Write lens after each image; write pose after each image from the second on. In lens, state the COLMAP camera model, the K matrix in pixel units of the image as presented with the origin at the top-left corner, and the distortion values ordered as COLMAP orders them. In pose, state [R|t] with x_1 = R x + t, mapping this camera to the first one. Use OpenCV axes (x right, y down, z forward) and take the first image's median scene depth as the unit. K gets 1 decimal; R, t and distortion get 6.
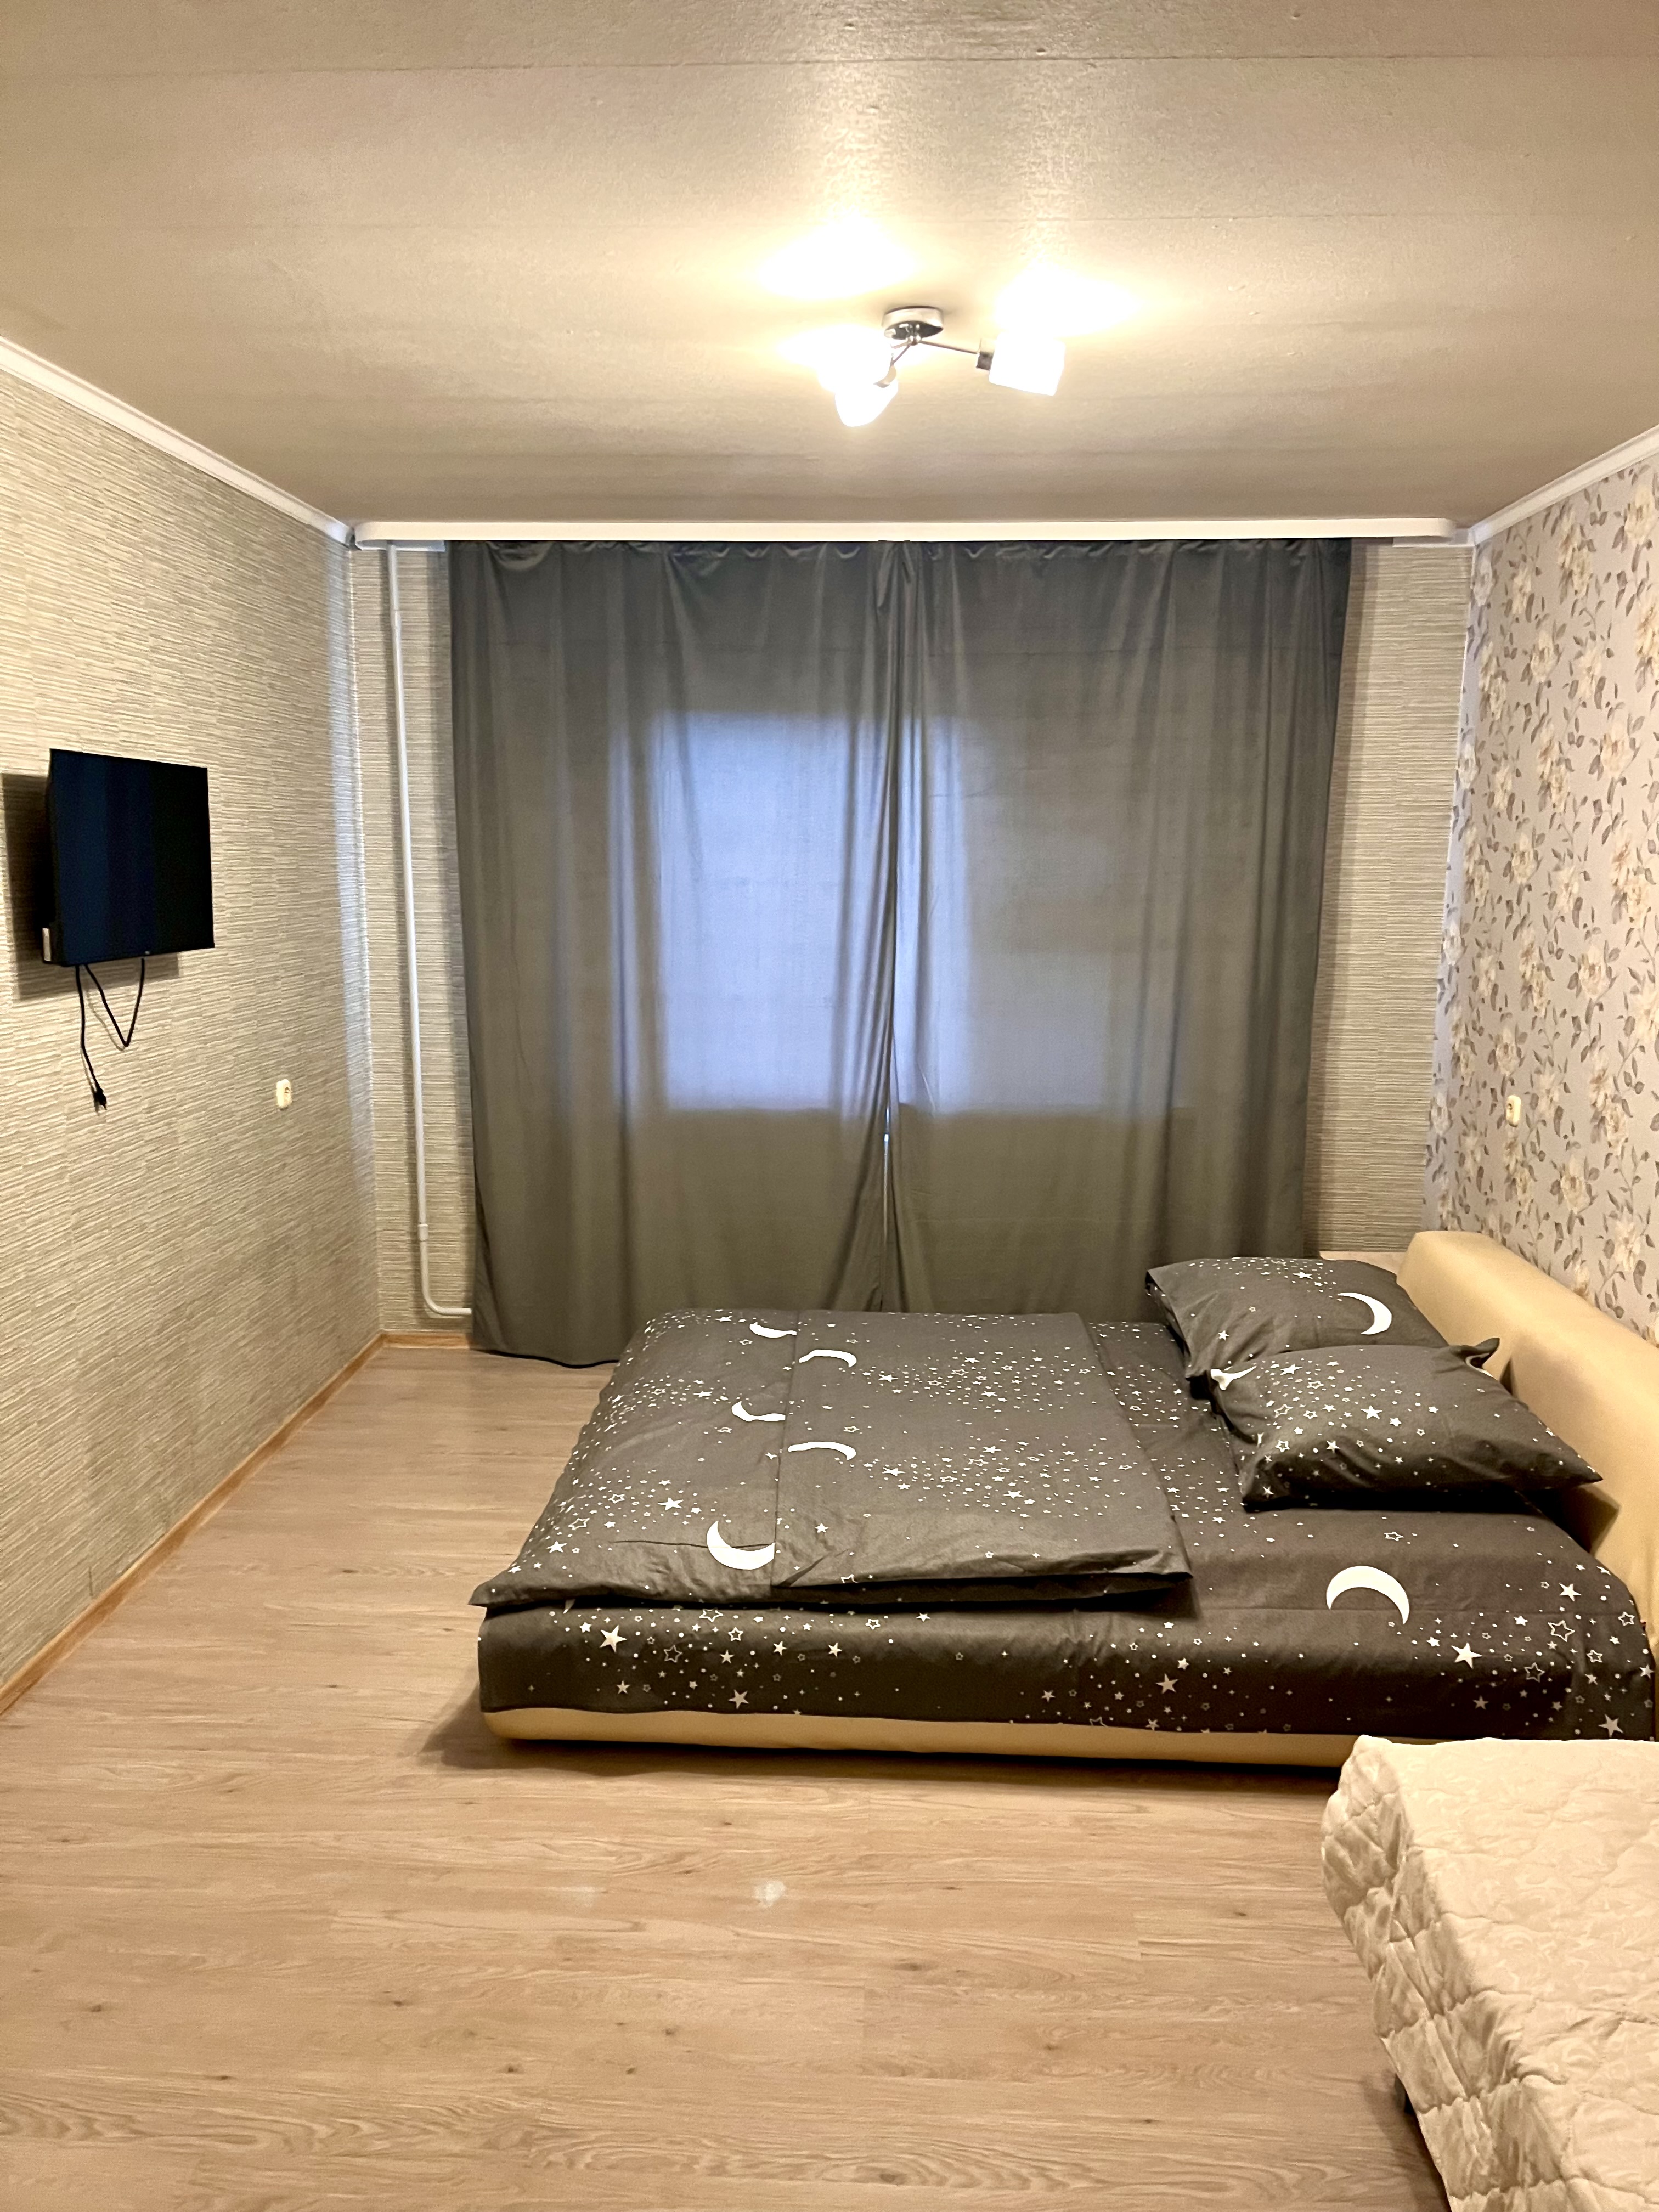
lens RADIAL K [[1671.1, 0, 830.6], [0, 1671.1, 1114.9], [0, 0, 1]] dist [0.043539, -0.025467]
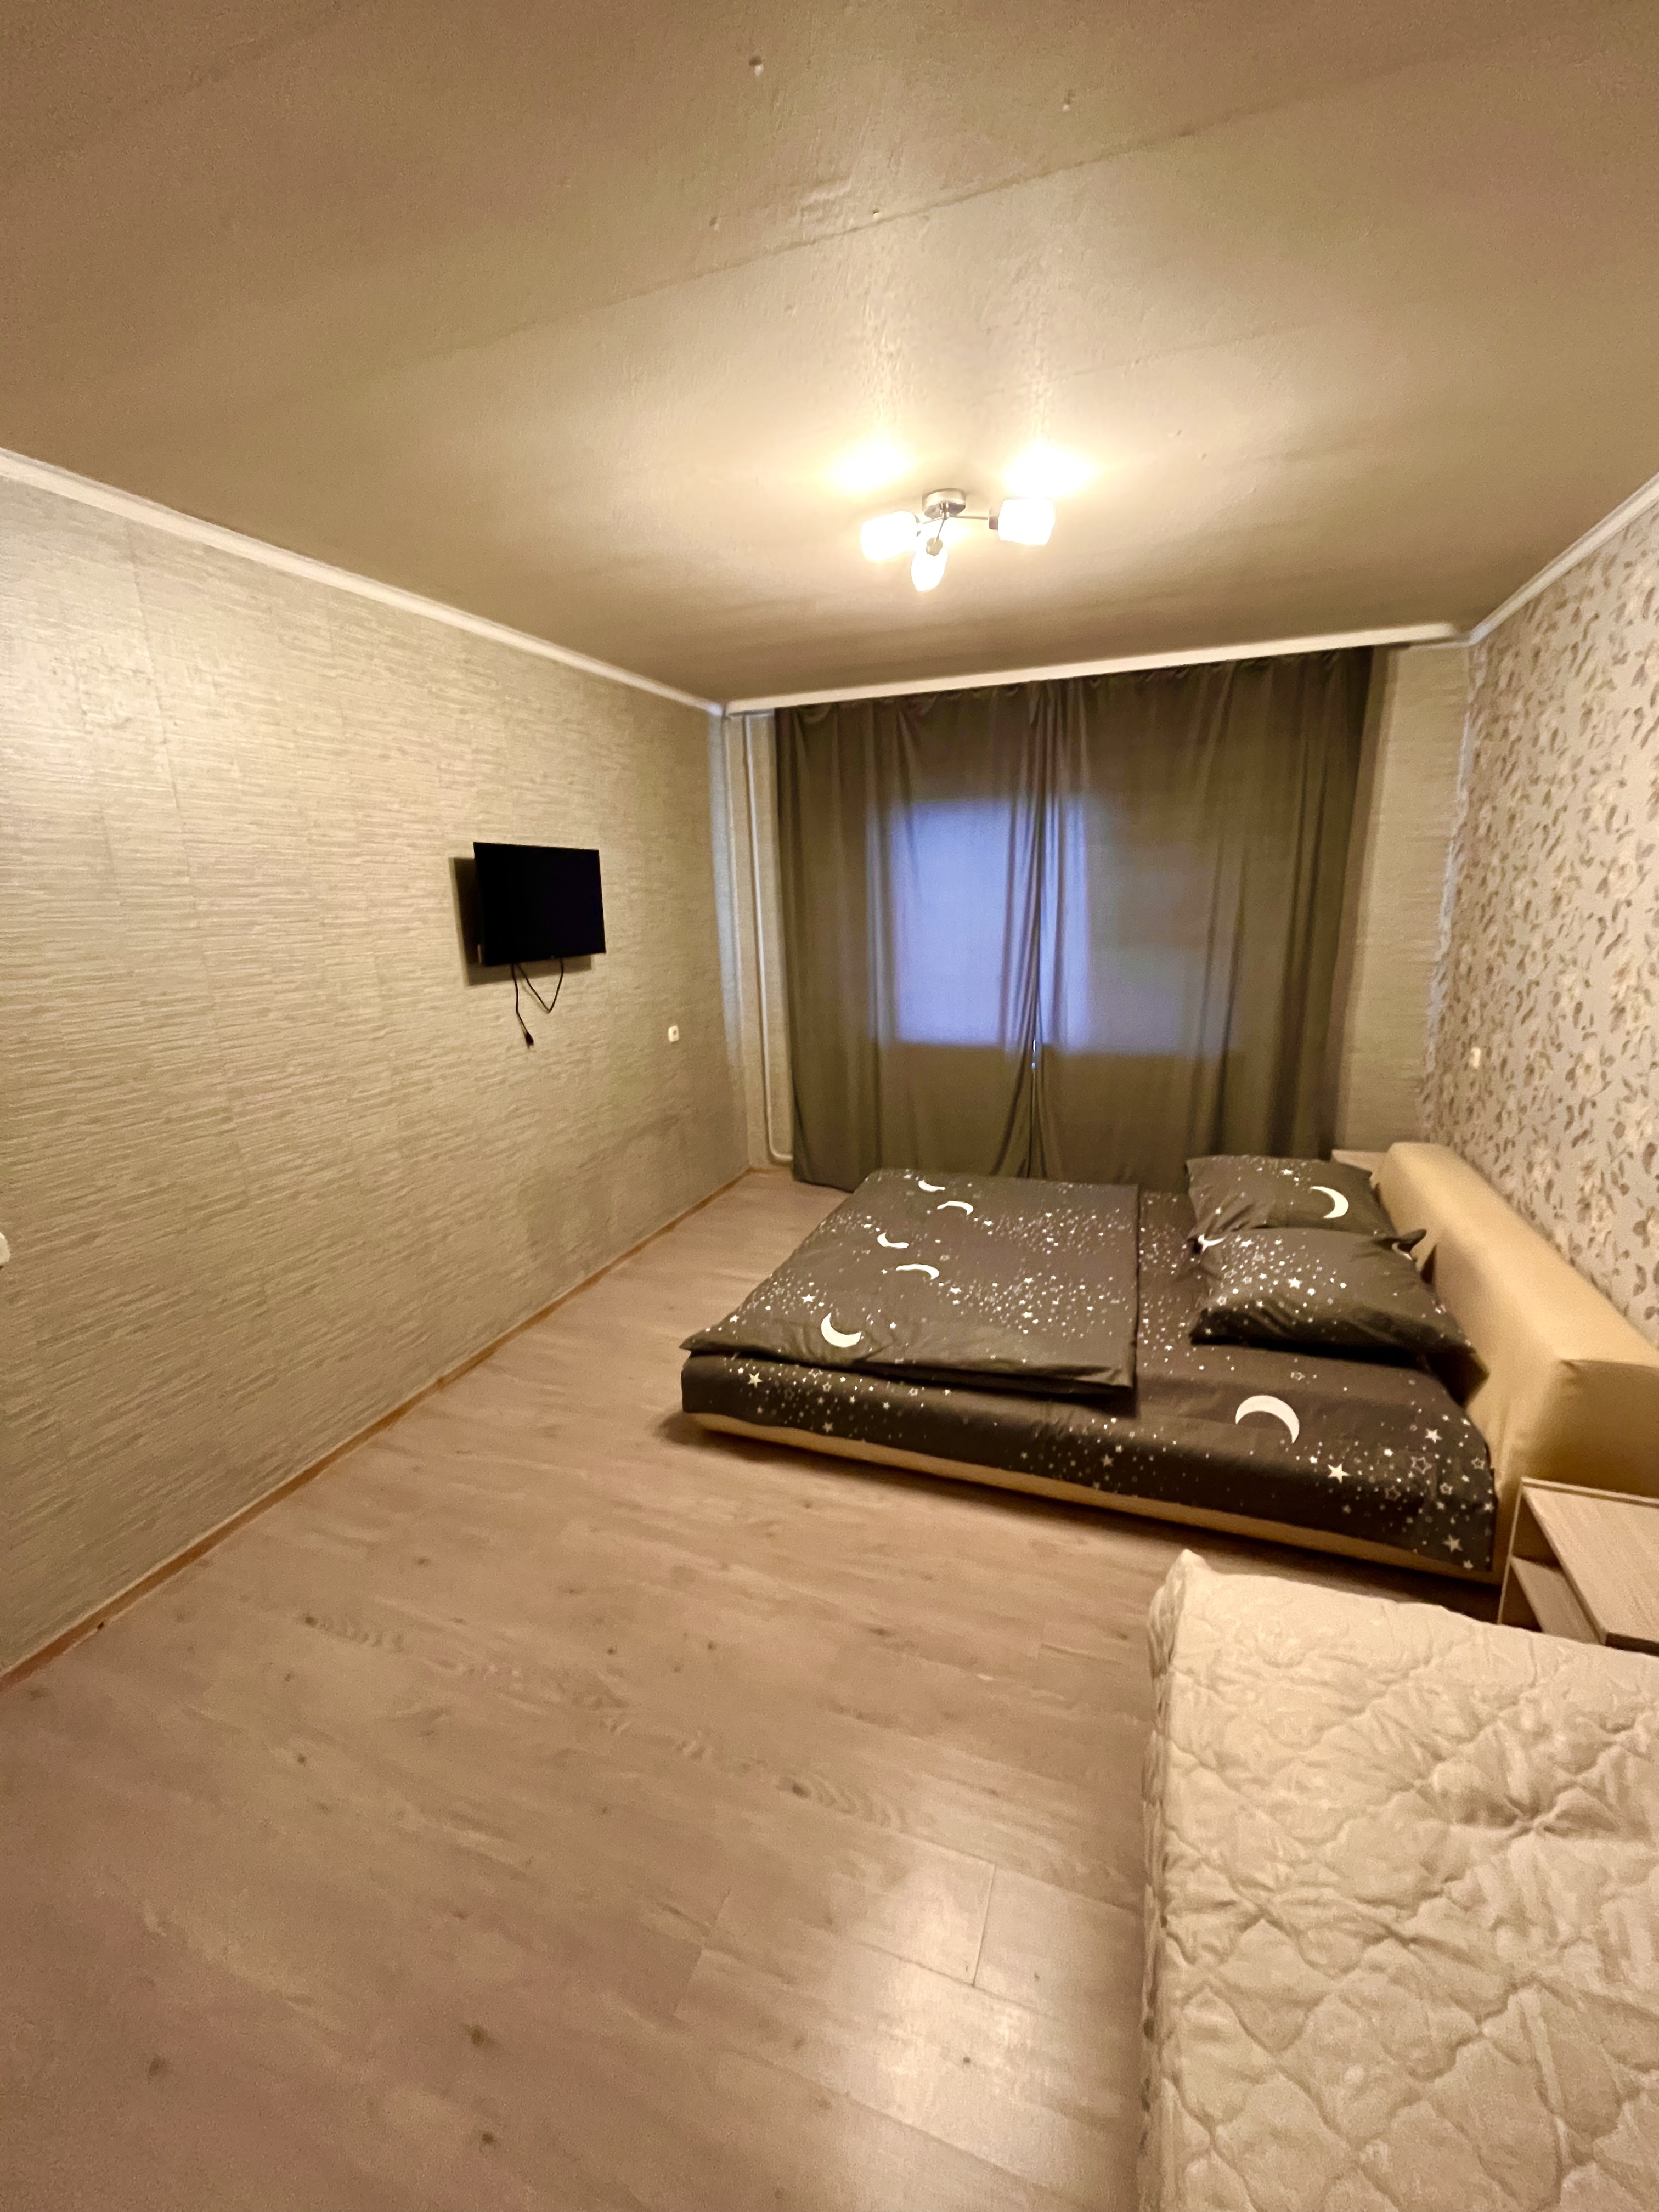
lens RADIAL K [[902.9, 0, 836.3], [0, 902.9, 1097.2], [0, 0, 1]] dist [-0.004107, -0.000216]
pose [[0.952703, 0.033897, -0.302005, 0.155343], [-0.013589, 0.997517, 0.069096, -0.017573], [0.303598, -0.061724, 0.950799, 0.163891]]
